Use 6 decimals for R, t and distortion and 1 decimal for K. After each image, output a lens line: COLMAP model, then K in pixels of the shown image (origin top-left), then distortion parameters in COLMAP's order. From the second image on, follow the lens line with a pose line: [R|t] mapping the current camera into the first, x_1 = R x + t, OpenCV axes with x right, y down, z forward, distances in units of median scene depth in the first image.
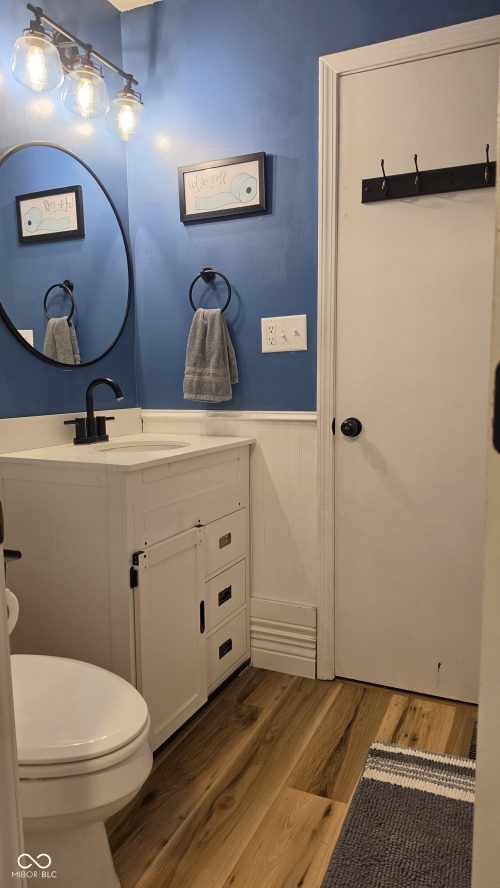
lens RADIAL K [[604.6, 0, 248.3], [0, 604.6, 469.8], [0, 0, 1]] dist [0.001338, -0.029088]
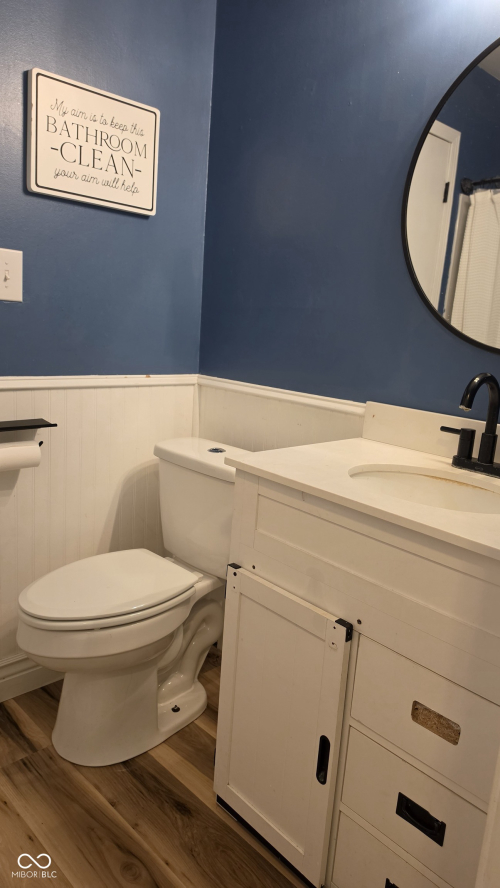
lens RADIAL K [[625.9, 0, 250.0], [0, 625.9, 444.0], [0, 0, 1]] dist [-0.001458, -0.007051]
pose [[-0.366050, 0.179915, -0.913038, 0.459104], [-0.199879, 0.943034, 0.265960, -0.207021], [0.908876, 0.279852, -0.309237, 0.989189]]
